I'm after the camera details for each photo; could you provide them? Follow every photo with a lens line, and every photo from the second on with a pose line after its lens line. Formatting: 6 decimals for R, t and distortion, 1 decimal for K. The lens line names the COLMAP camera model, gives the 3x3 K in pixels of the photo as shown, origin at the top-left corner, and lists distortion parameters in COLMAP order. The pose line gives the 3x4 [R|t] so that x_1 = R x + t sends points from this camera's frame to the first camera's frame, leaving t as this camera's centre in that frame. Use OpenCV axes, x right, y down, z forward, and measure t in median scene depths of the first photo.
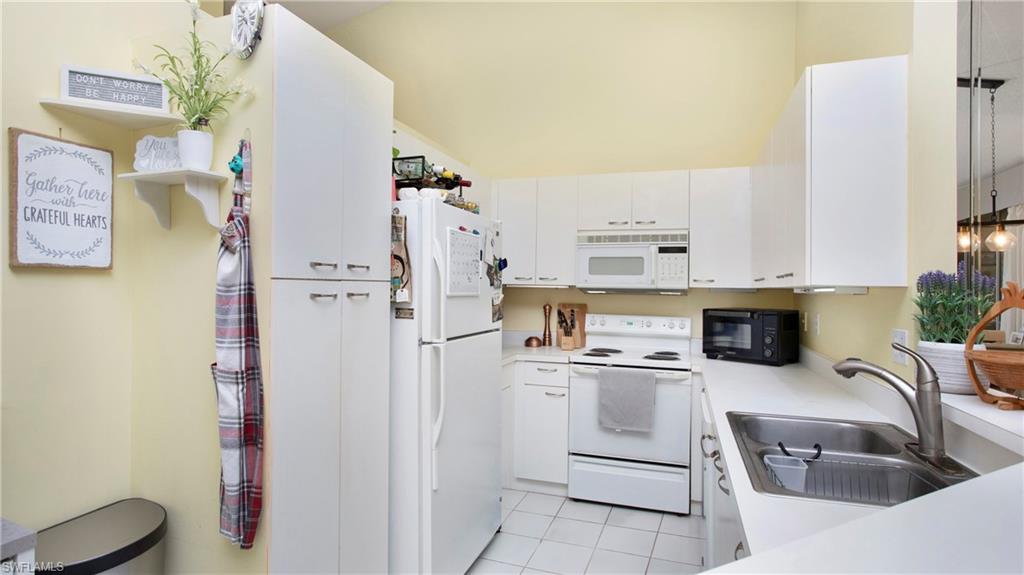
lens RADIAL K [[530.5, 0, 508.7], [0, 530.5, 249.2], [0, 0, 1]] dist [0.001599, 0.000246]
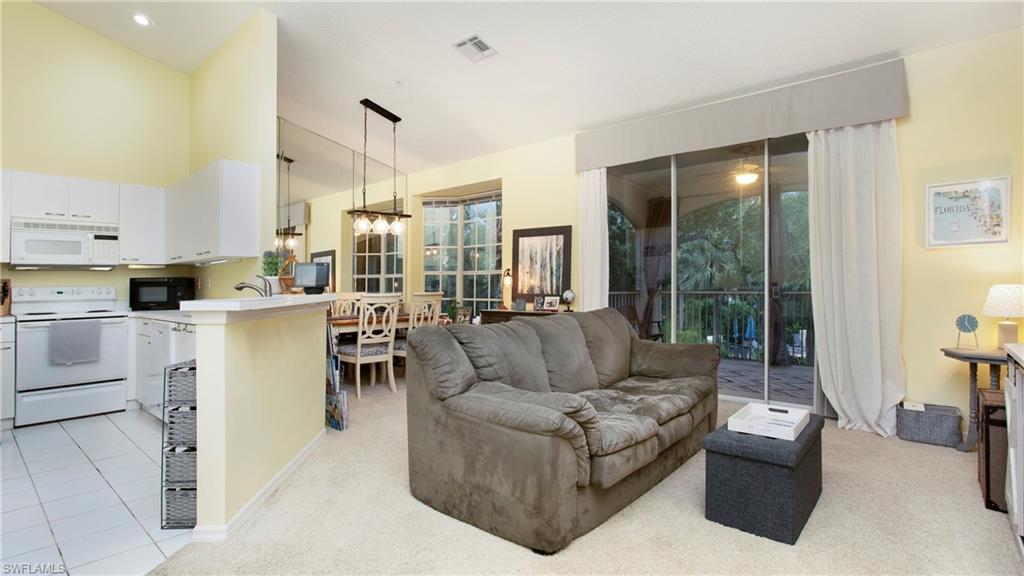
lens RADIAL K [[554.5, 0, 509.9], [0, 554.5, 279.7], [0, 0, 1]] dist [-0.000326, 0.030485]
pose [[0.438102, -0.021527, 0.898667, -0.566109], [-0.032021, 0.998705, 0.039533, 0.020670], [-0.898355, -0.046095, 0.436846, -0.630618]]
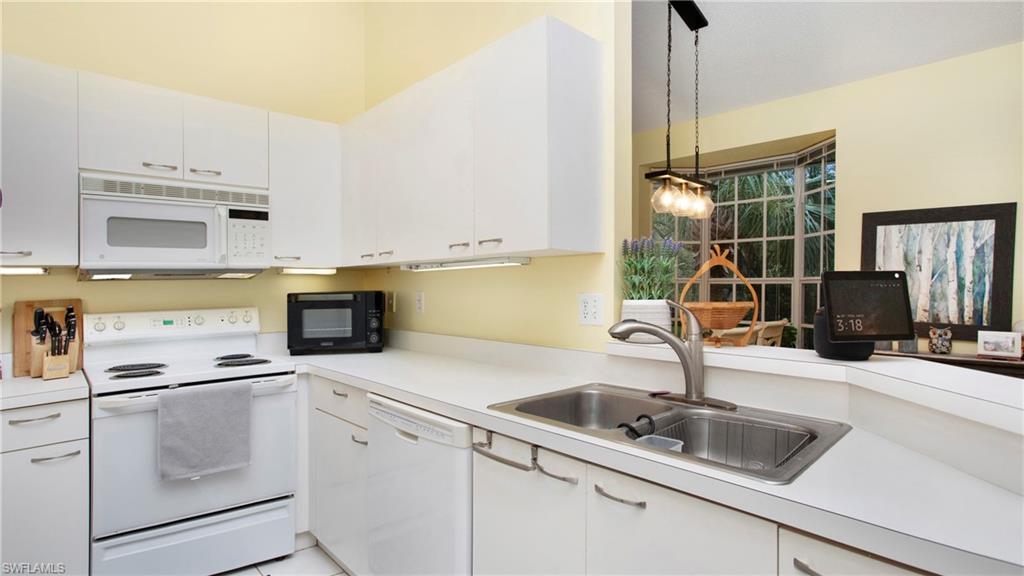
lens RADIAL K [[541.5, 0, 512.4], [0, 541.5, 300.0], [0, 0, 1]] dist [-0.003057, 0.000022]
pose [[0.500979, -0.049908, 0.864019, -0.156537], [-0.039302, 0.995994, 0.080320, 0.043584], [-0.864567, -0.074196, 0.497011, 0.311856]]
